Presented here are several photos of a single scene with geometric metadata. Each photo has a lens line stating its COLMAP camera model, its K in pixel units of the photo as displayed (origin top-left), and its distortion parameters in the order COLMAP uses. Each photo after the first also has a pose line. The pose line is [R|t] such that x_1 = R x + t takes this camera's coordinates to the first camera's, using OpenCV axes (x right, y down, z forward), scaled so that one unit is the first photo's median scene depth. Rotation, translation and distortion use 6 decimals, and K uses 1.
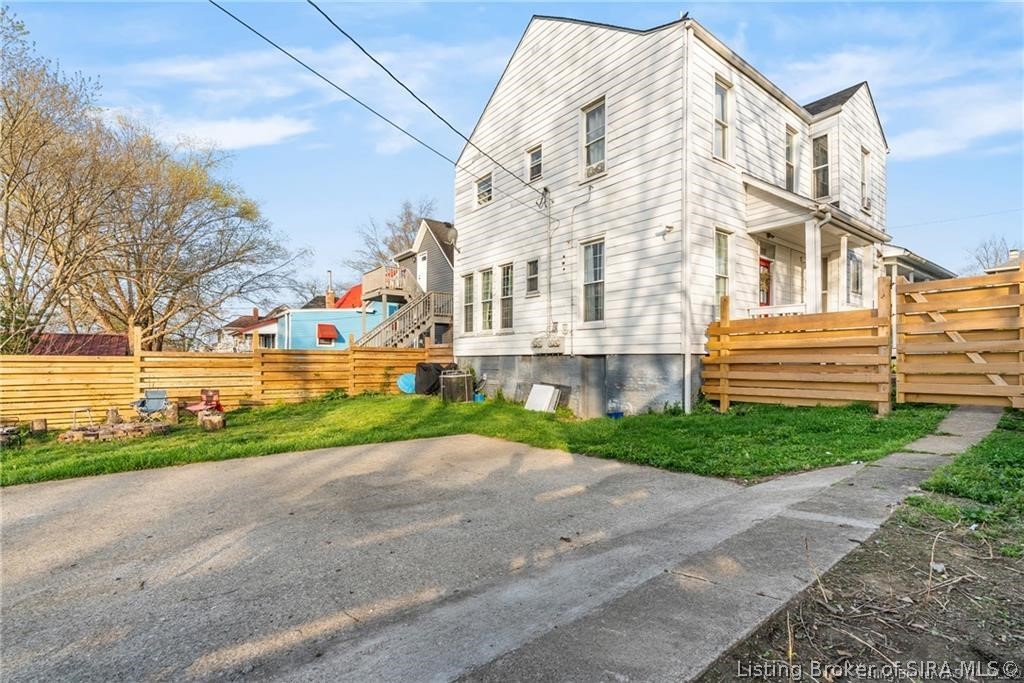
lens RADIAL K [[468.2, 0, 511.0], [0, 468.2, 350.5], [0, 0, 1]] dist [-0.006405, -0.000637]
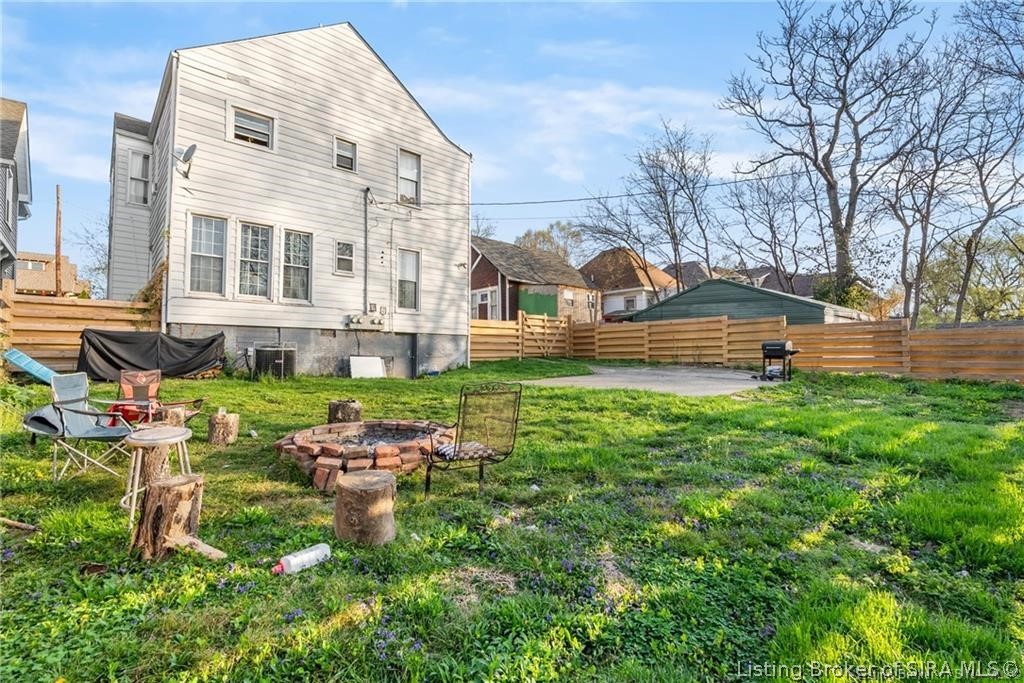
lens RADIAL K [[468.2, 0, 511.0], [0, 468.2, 350.5], [0, 0, 1]] dist [-0.006405, -0.000637]
pose [[-0.078812, 0.029452, 0.996454, -1.202906], [-0.011530, 0.999470, -0.030453, 0.098103], [-0.996823, -0.013889, -0.078430, 0.793750]]
